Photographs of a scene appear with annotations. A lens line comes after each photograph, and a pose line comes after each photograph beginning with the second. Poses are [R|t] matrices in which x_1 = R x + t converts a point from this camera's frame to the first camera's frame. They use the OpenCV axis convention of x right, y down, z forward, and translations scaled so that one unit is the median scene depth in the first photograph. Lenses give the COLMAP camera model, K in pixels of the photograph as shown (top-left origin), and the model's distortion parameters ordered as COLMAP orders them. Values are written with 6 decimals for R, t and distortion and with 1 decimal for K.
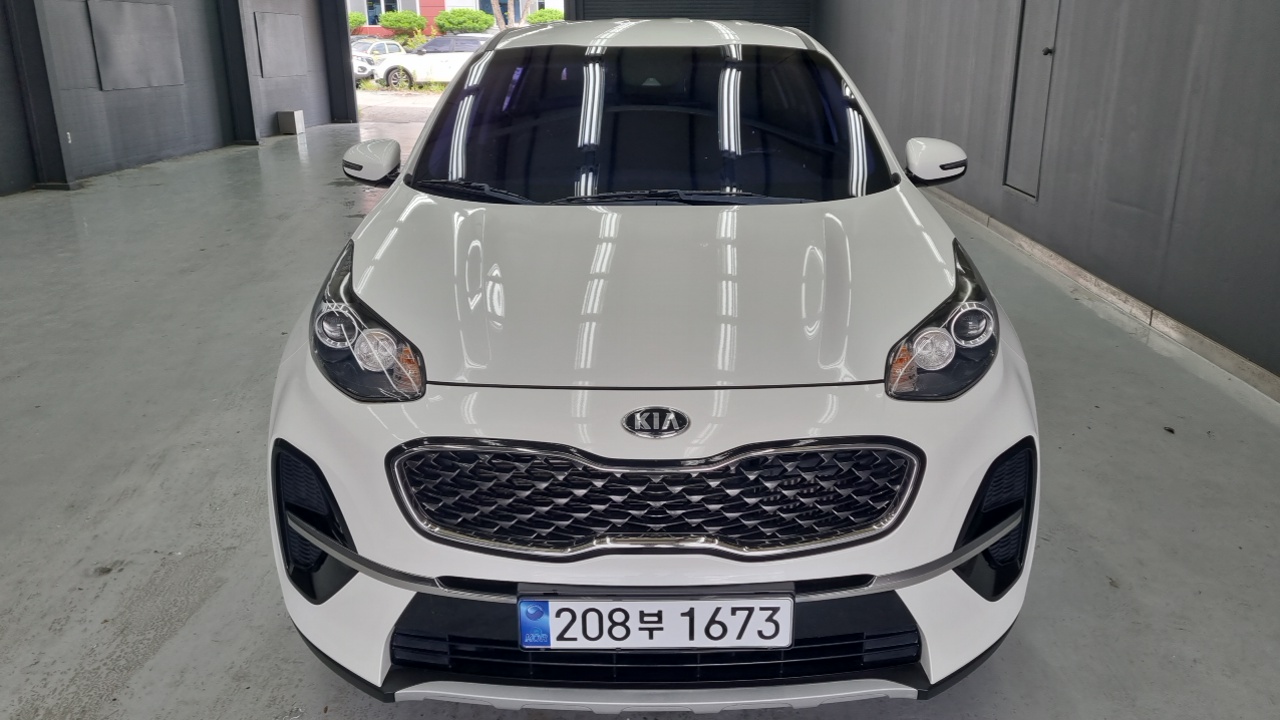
lens RADIAL K [[1000.1, 0, 644.0], [0, 1000.1, 364.1], [0, 0, 1]] dist [0.014756, 0.004603]
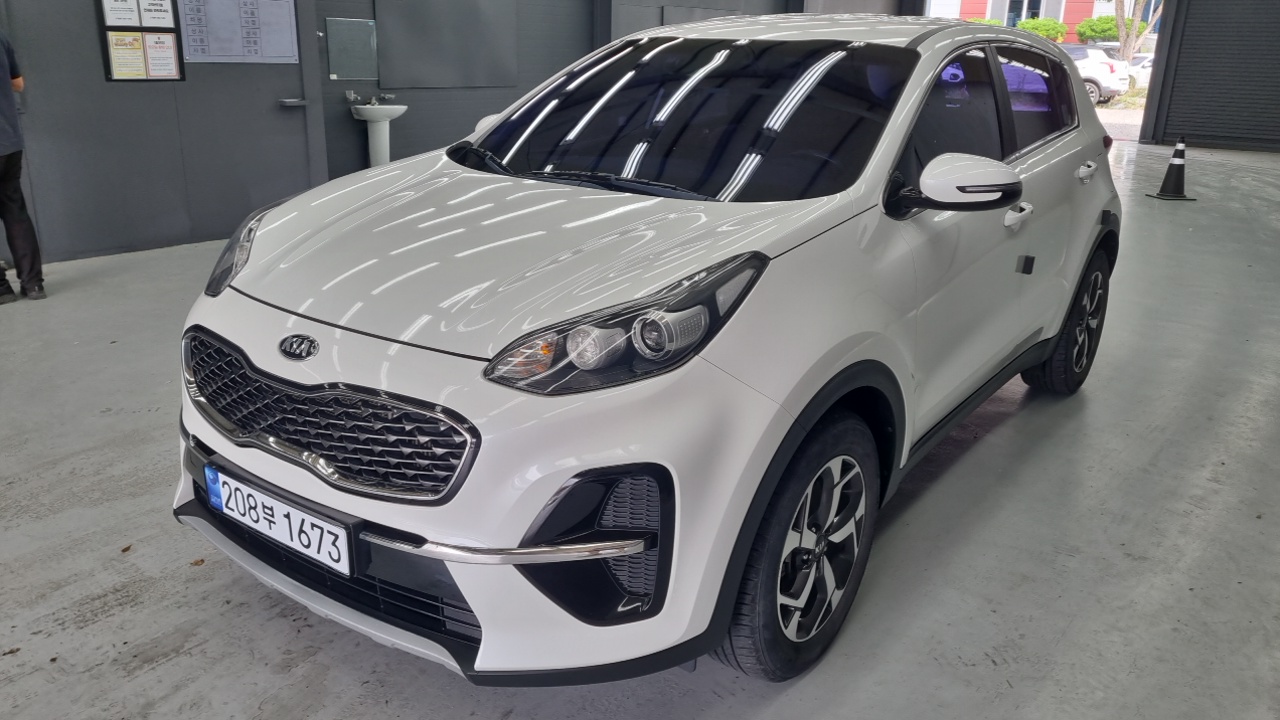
lens RADIAL K [[1000.1, 0, 650.9], [0, 1000.1, 364.6], [0, 0, 1]] dist [0.014756, 0.004603]
pose [[0.796923, 0.207449, -0.567343, 0.984448], [-0.211433, 0.975566, 0.059725, -0.076947], [0.565870, 0.072358, 0.821313, 0.275849]]
